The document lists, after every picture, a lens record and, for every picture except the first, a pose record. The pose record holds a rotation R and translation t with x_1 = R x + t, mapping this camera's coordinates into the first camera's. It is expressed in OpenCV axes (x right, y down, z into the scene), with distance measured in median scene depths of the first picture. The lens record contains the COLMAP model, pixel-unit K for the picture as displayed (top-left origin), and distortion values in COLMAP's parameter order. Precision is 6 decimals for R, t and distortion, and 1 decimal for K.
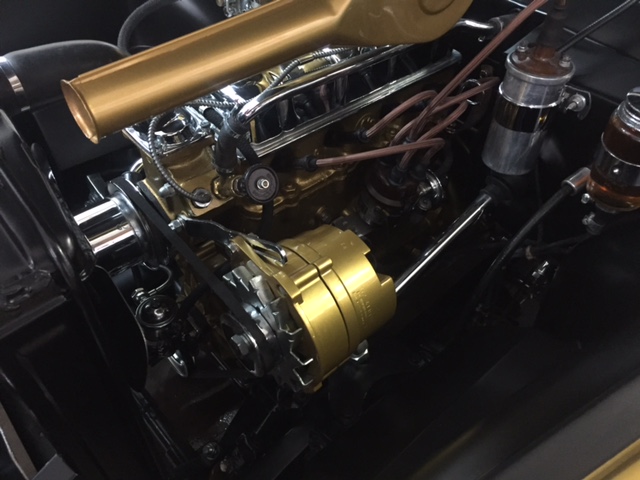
lens RADIAL K [[581.7, 0, 318.8], [0, 581.7, 244.0], [0, 0, 1]] dist [0.042526, 0.016135]
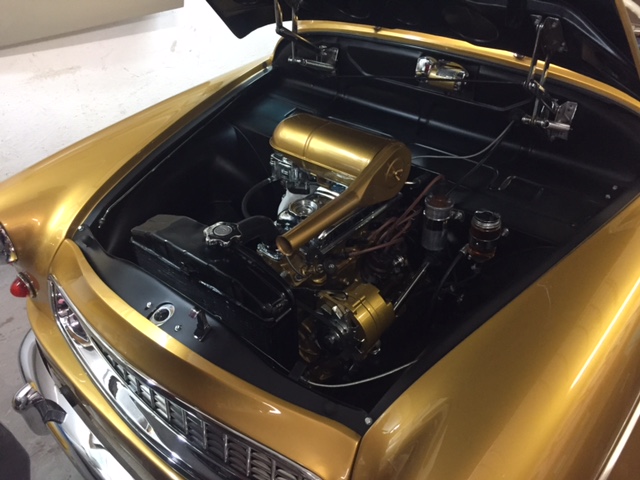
lens RADIAL K [[581.7, 0, 318.6], [0, 581.7, 238.2], [0, 0, 1]] dist [0.042526, 0.016135]
pose [[0.988344, -0.113764, 0.101162, -0.318472], [0.129308, 0.978041, -0.163446, 0.135587], [-0.080347, 0.174622, 0.981352, -1.110311]]
